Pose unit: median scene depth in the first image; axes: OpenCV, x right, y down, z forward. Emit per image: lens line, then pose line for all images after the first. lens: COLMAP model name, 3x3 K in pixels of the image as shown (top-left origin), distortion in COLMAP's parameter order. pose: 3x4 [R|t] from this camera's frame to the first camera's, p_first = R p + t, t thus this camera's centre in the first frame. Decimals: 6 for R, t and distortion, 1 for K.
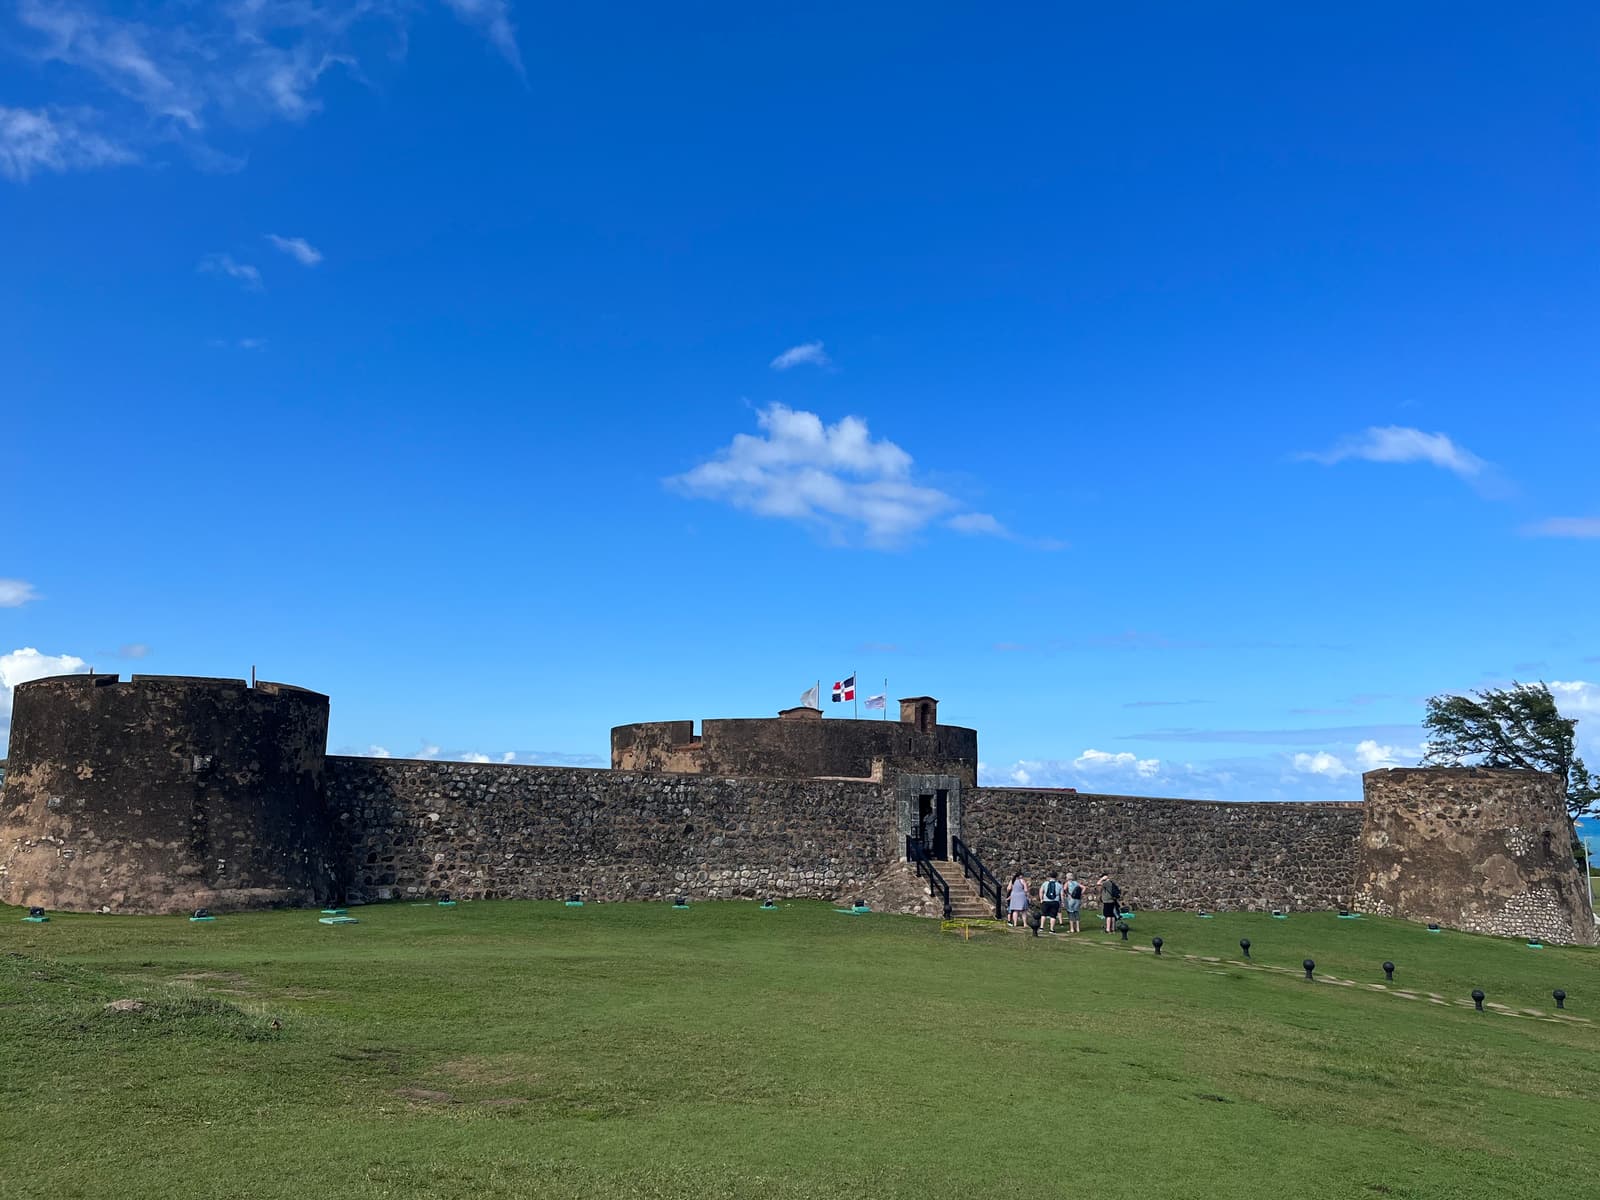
lens RADIAL K [[1239.3, 0, 801.8], [0, 1239.3, 622.5], [0, 0, 1]] dist [0.087555, -0.122667]
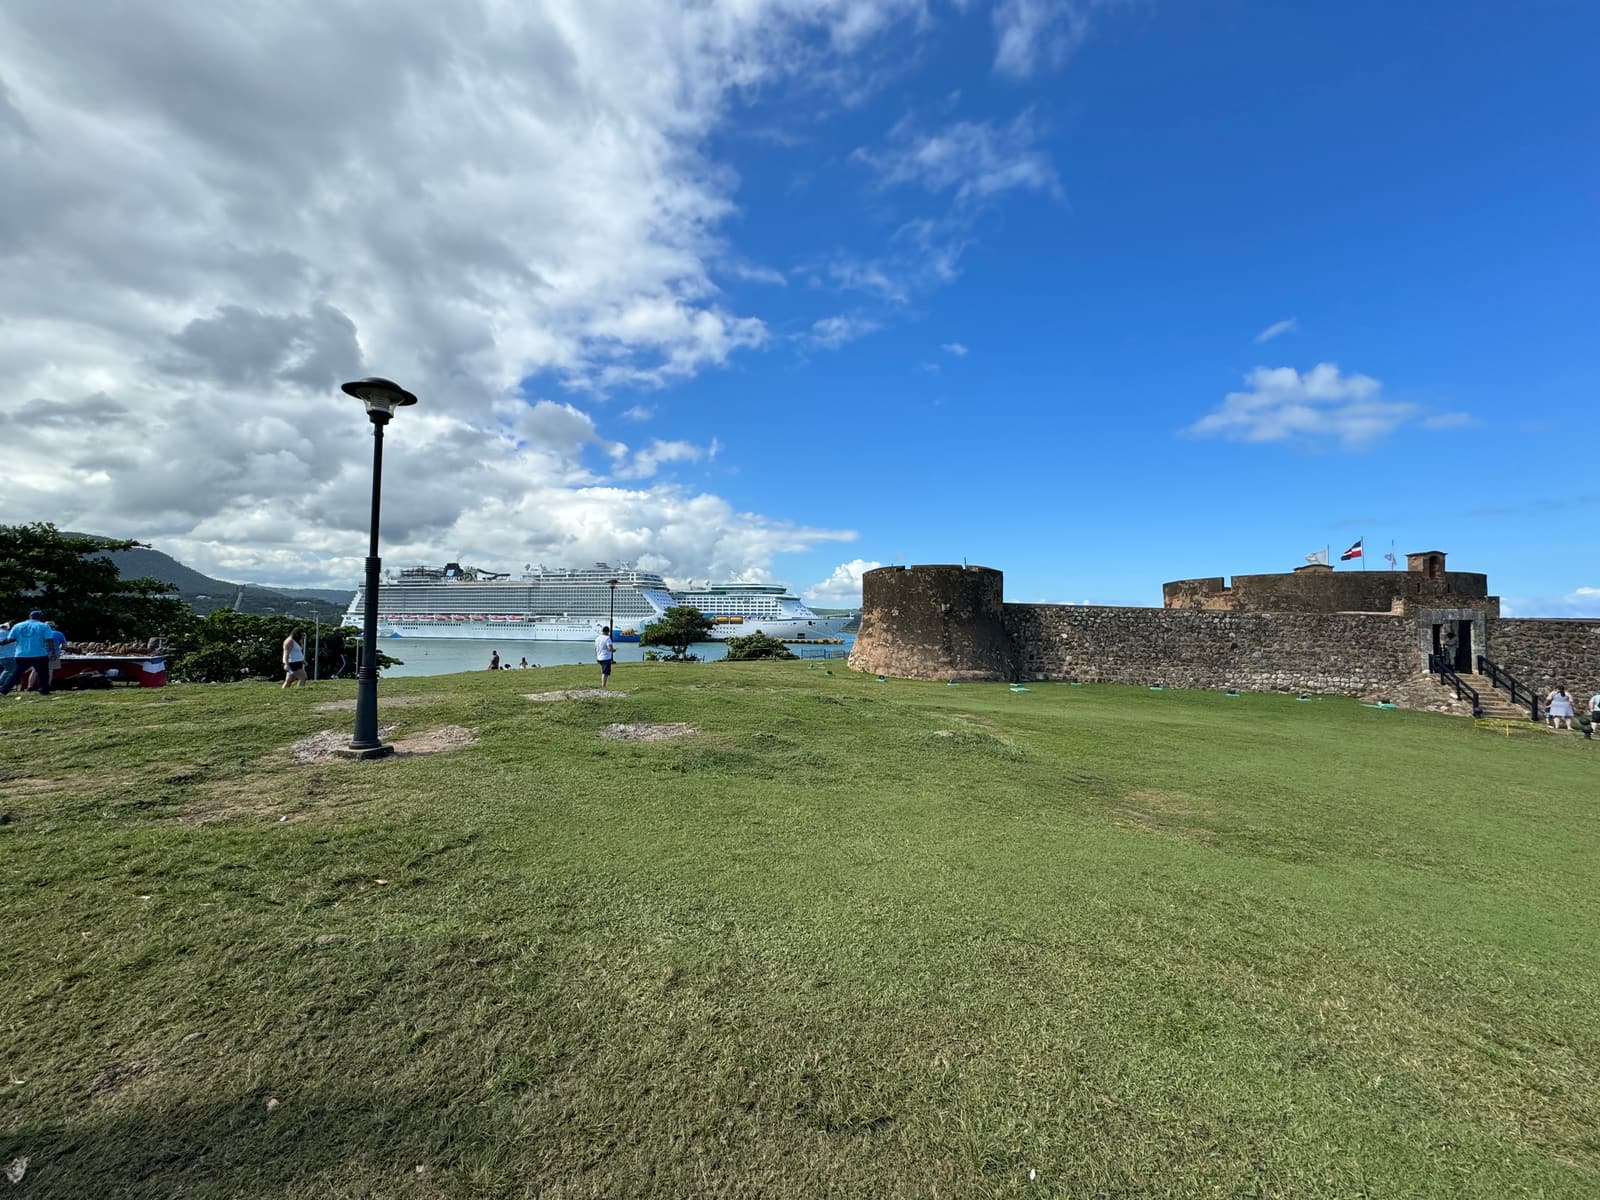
lens RADIAL K [[1239.3, 0, 801.8], [0, 1239.3, 622.5], [0, 0, 1]] dist [0.087555, -0.122667]
pose [[0.748169, -0.004144, -0.663495, 0.551177], [0.090420, 0.991288, 0.095768, -0.062009], [0.657318, -0.131644, 0.742026, -0.515832]]
